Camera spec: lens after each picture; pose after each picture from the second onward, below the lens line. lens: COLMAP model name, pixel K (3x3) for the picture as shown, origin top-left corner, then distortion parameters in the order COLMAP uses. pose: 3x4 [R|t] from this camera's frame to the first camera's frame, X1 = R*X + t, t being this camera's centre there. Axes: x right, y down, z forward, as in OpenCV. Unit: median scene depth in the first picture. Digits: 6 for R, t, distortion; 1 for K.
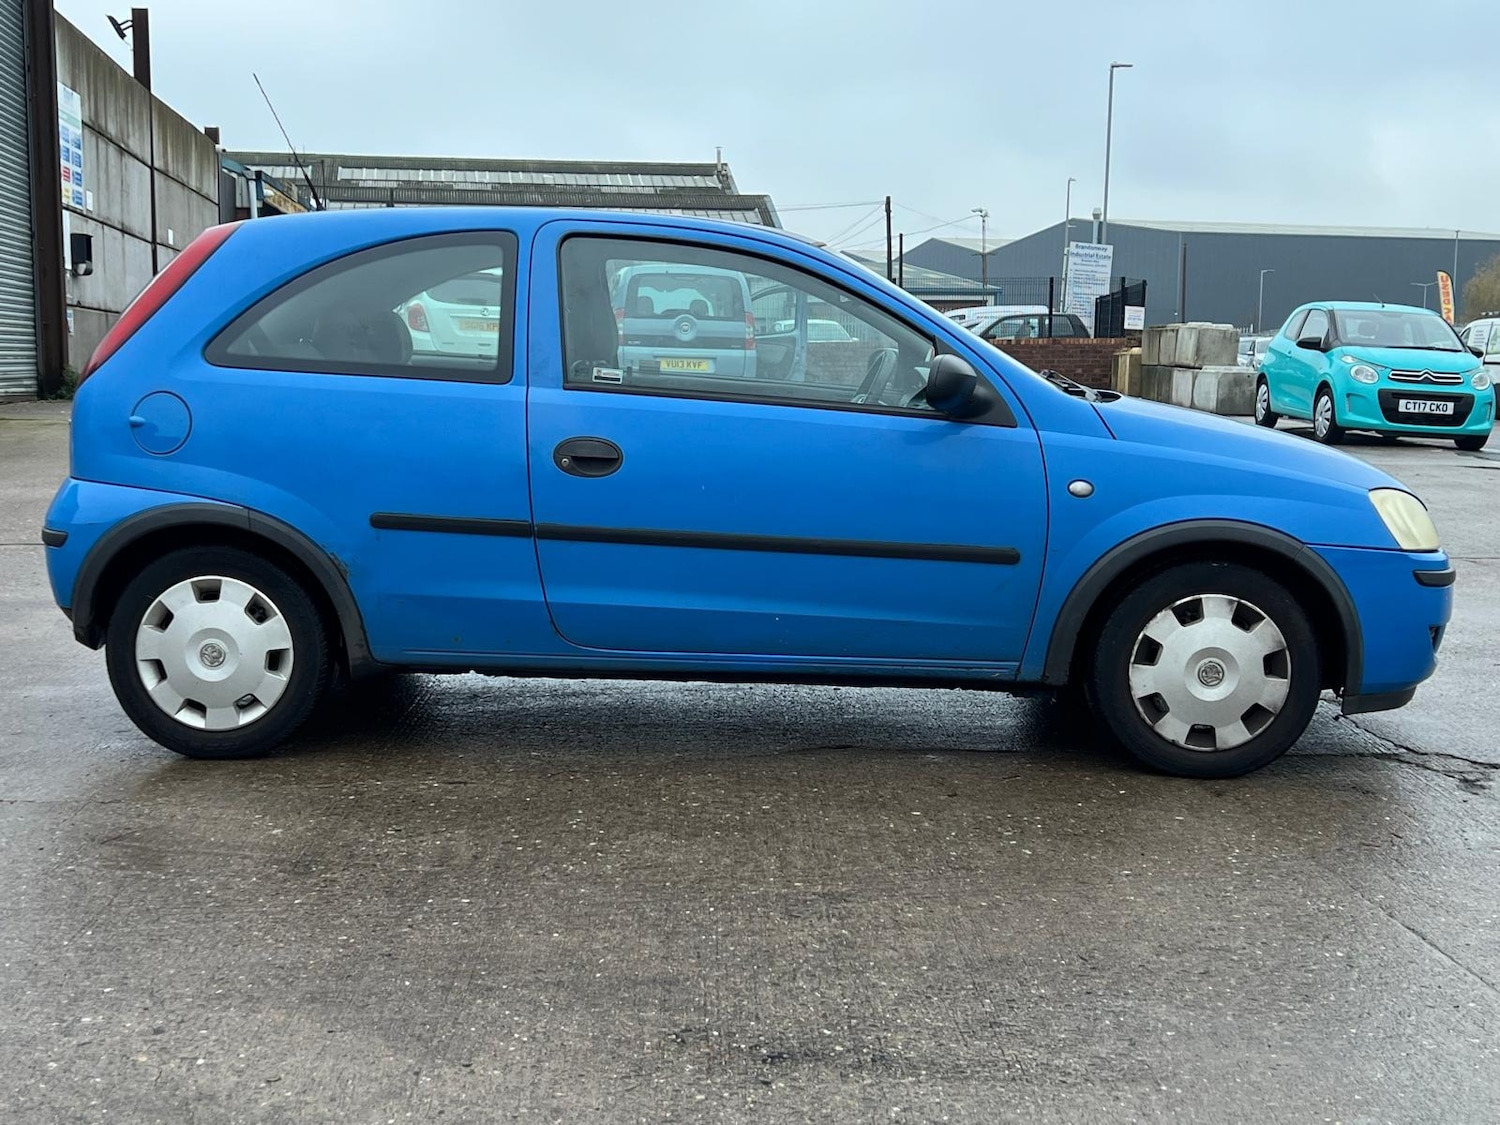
lens RADIAL K [[1842.6, 0, 750.0], [0, 1842.6, 562.5], [0, 0, 1]] dist [0.145546, -0.337745]
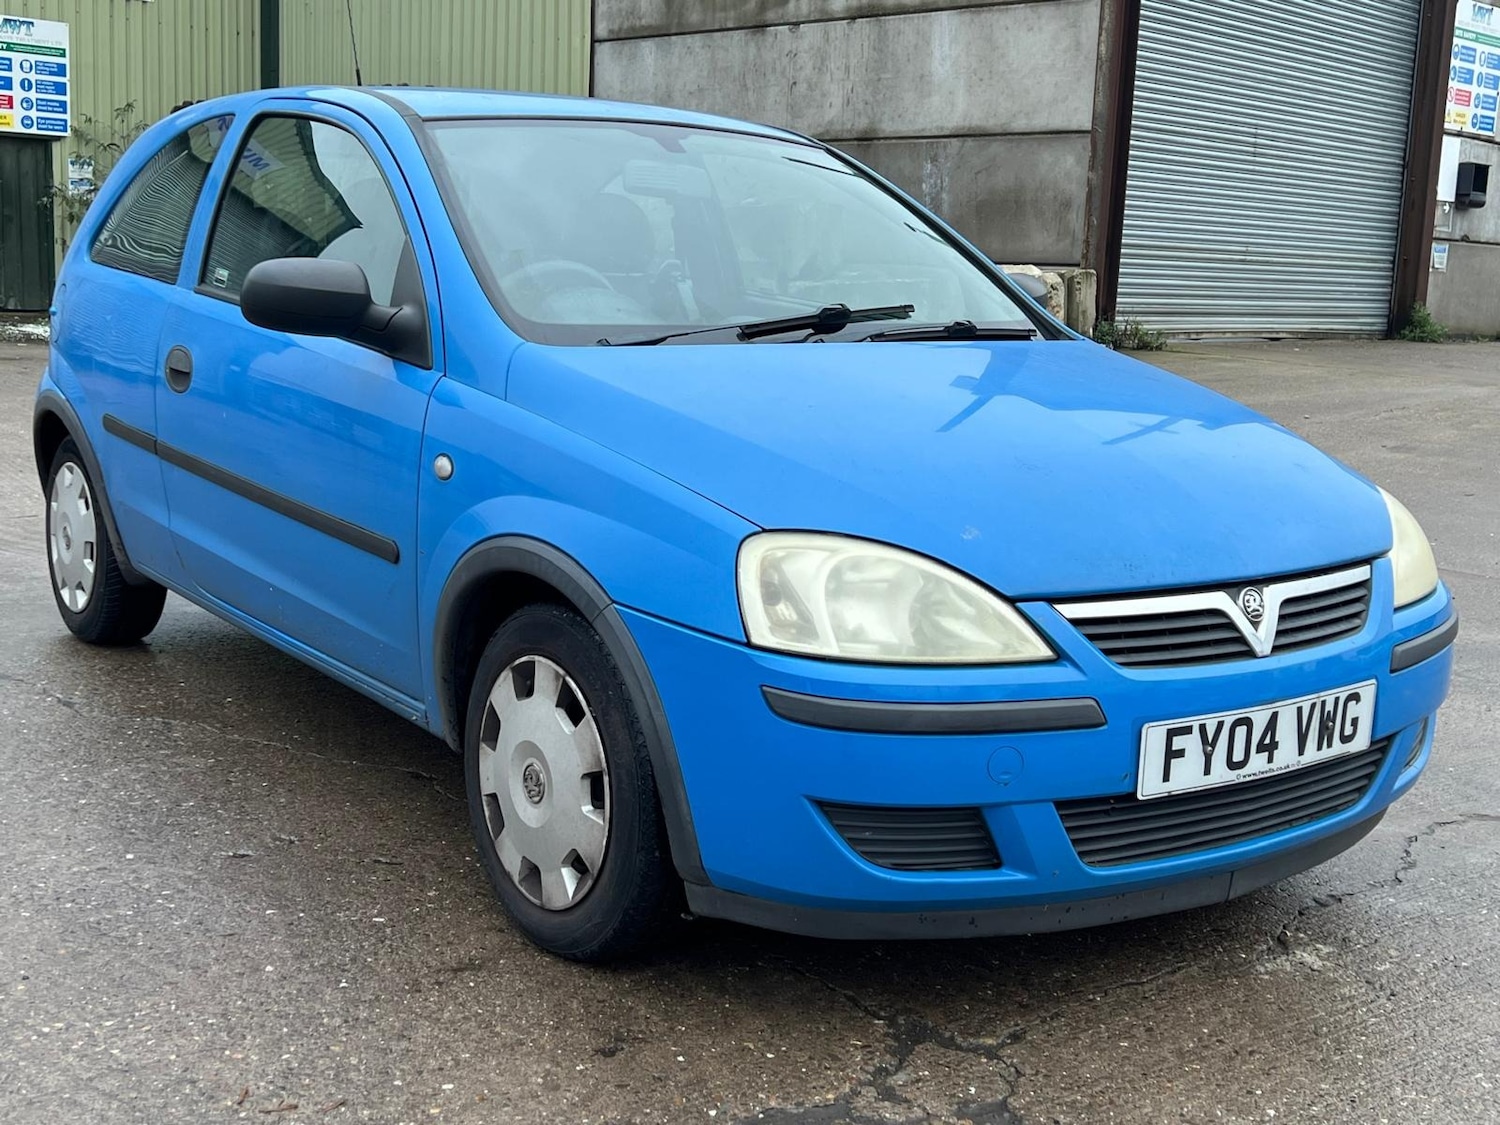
lens RADIAL K [[1842.6, 0, 750.0], [0, 1842.6, 562.5], [0, 0, 1]] dist [0.145546, -0.337745]
pose [[0.598969, 0.144777, -0.787576, 0.770624], [-0.122025, 0.988536, 0.088916, -0.078023], [0.791421, 0.042846, 0.609768, 0.669617]]
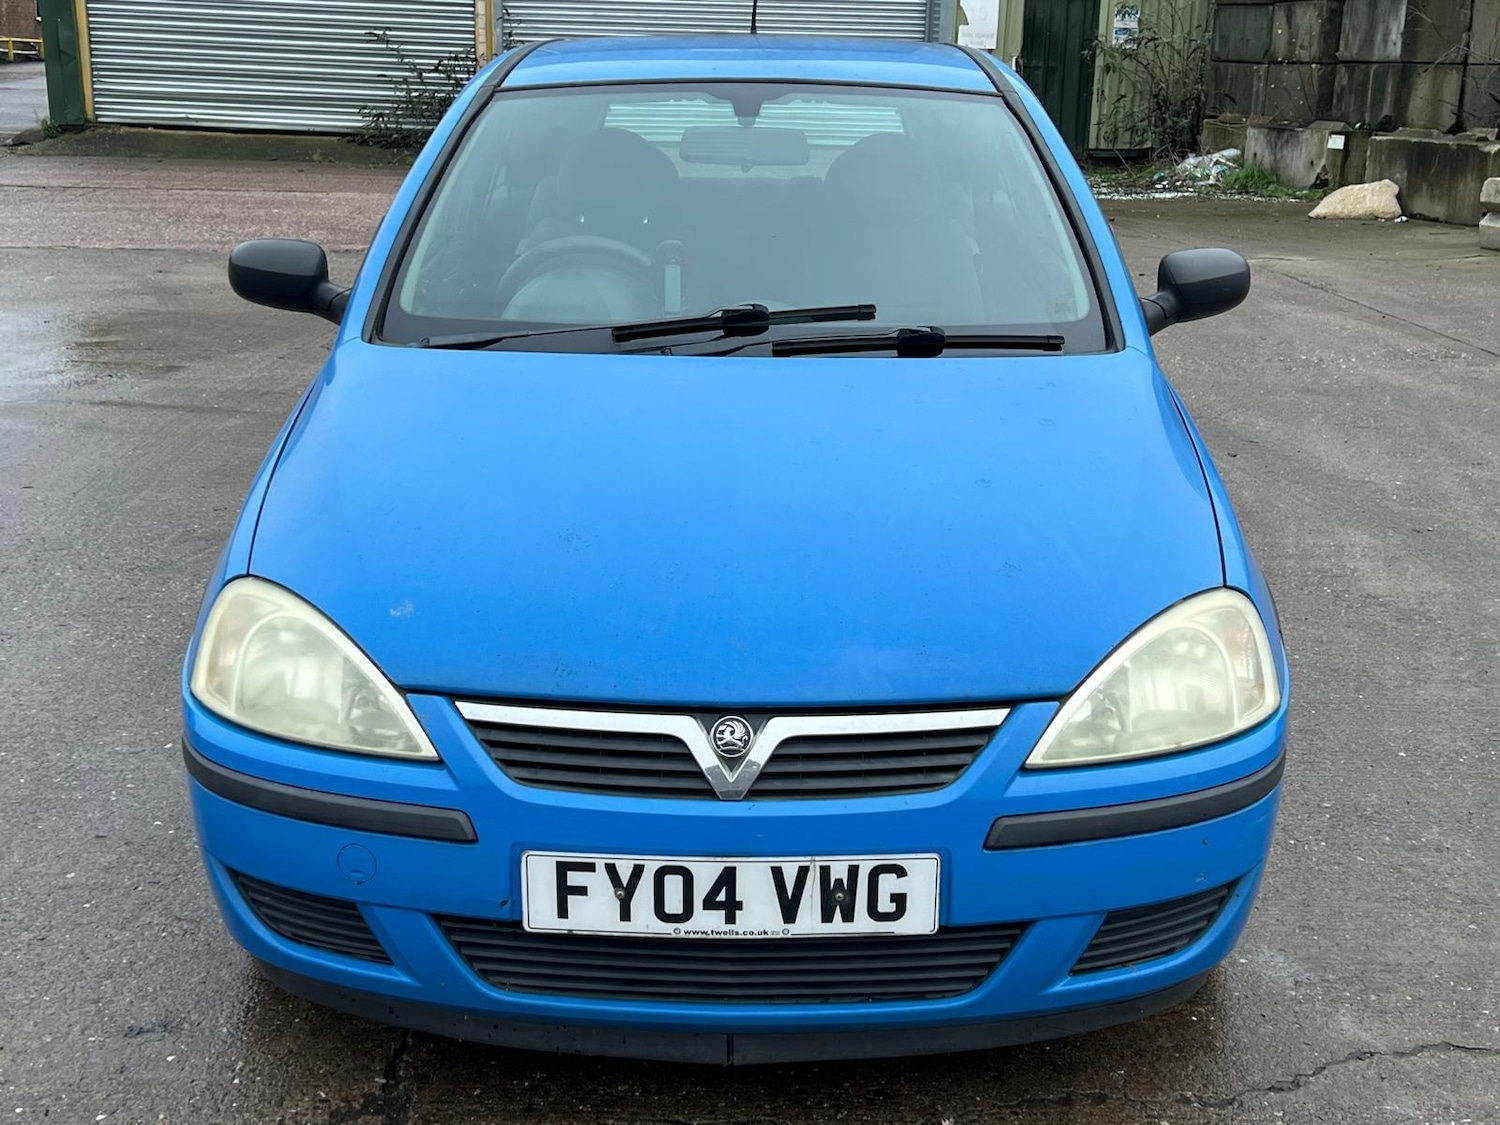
lens RADIAL K [[1842.6, 0, 750.0], [0, 1842.6, 562.5], [0, 0, 1]] dist [0.145546, -0.337745]
pose [[0.008979, 0.264545, -0.964332, 0.868329], [-0.135285, 0.955825, 0.260951, -0.206494], [0.990766, 0.128117, 0.044371, 1.133983]]
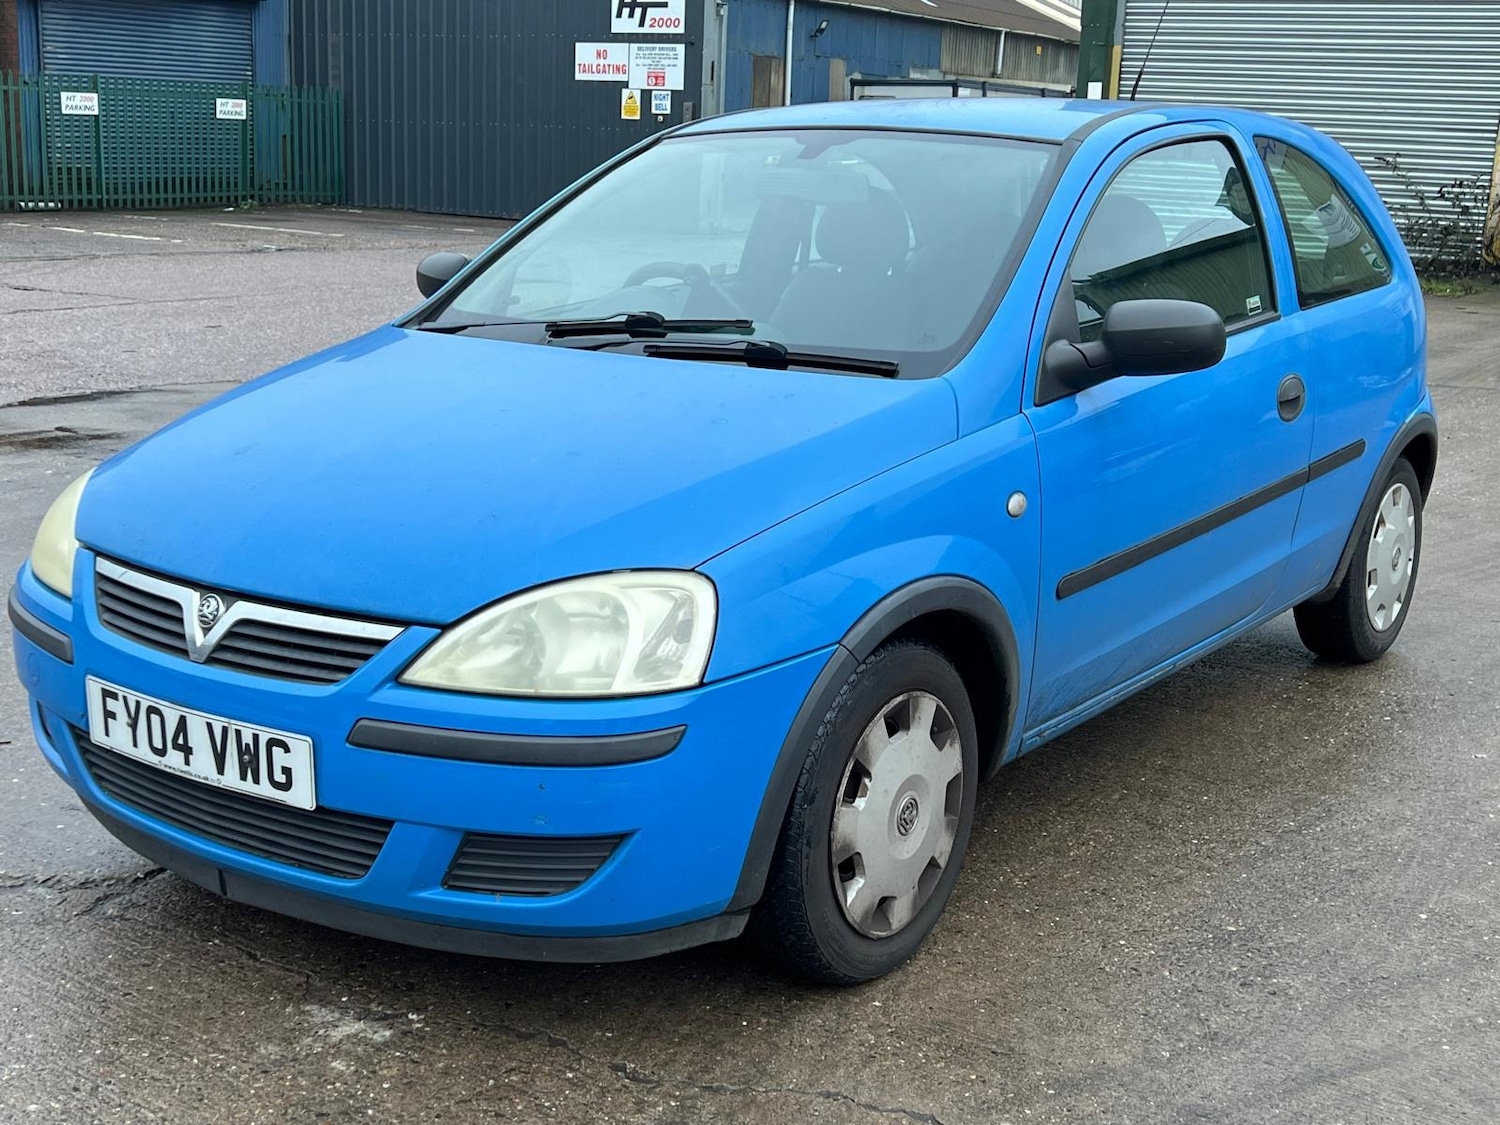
lens RADIAL K [[1842.6, 0, 750.0], [0, 1842.6, 562.5], [0, 0, 1]] dist [0.145546, -0.337745]
pose [[-0.576146, 0.151082, -0.803262, 0.782299], [-0.131368, 0.952874, 0.273447, -0.233697], [0.806720, 0.263069, -0.529148, 1.611435]]
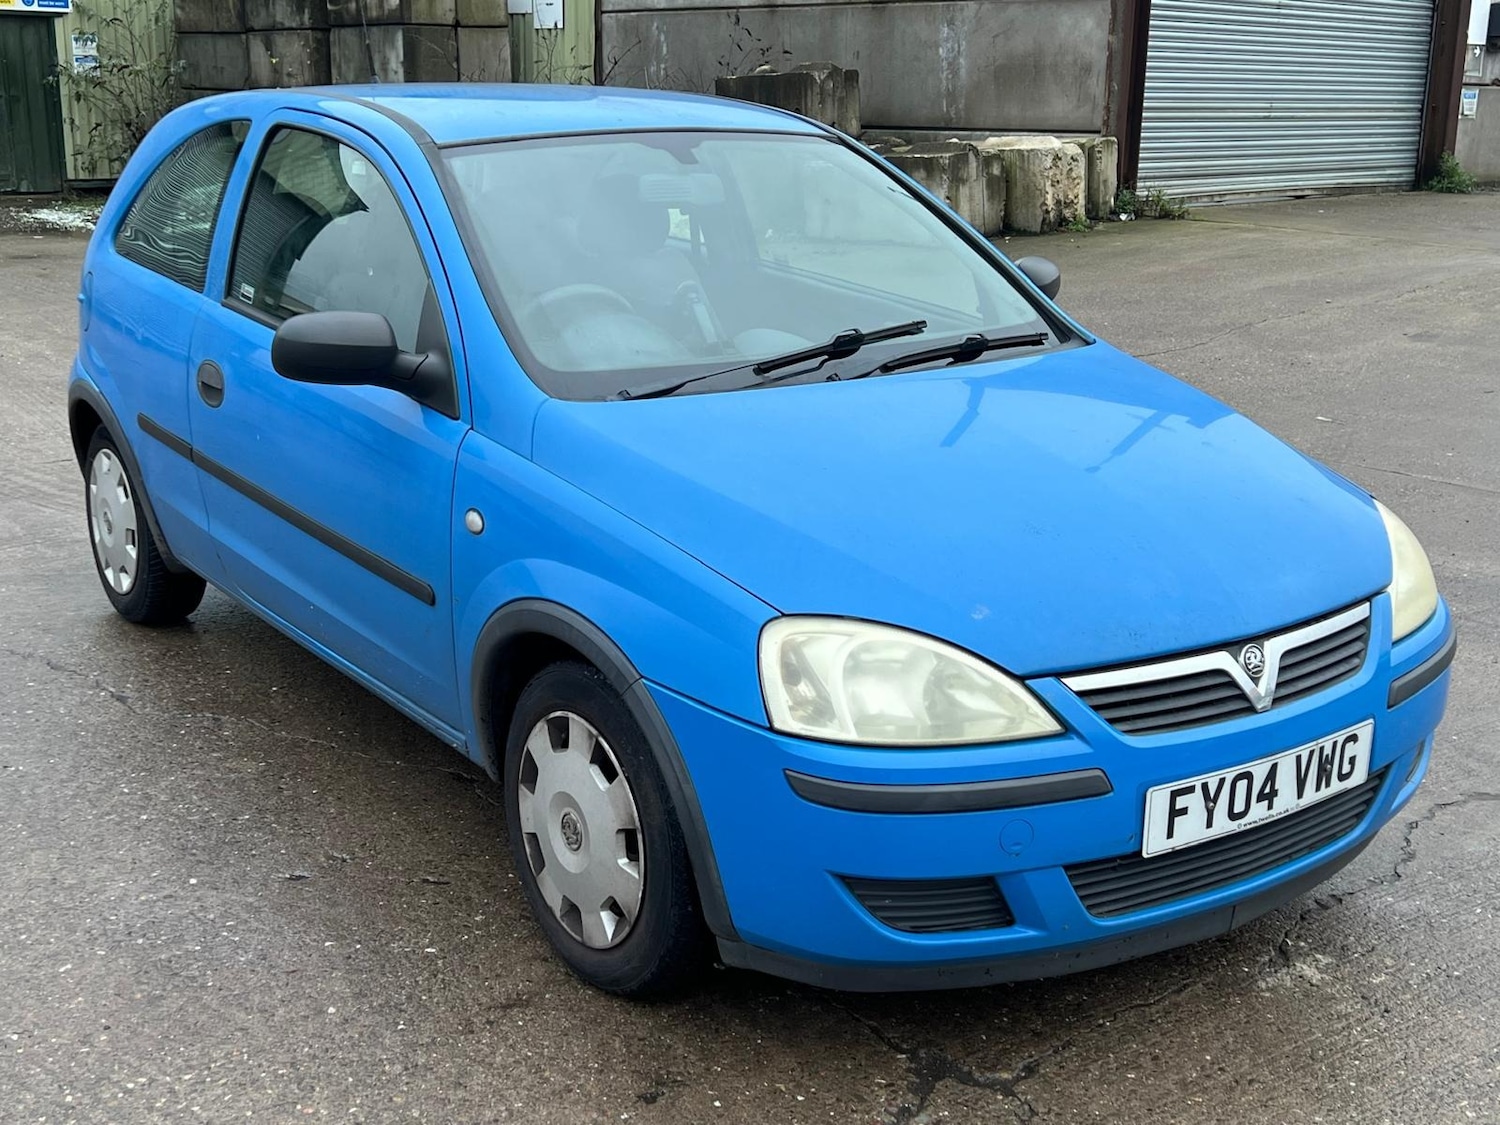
lens RADIAL K [[1842.5, 0, 742.4], [0, 1842.5, 583.0], [0, 0, 1]] dist [0.143667, -0.321281]
pose [[0.589874, 0.209051, -0.779965, 0.778626], [-0.096456, 0.977233, 0.188976, -0.157285], [0.801714, -0.036240, 0.596609, 0.653829]]
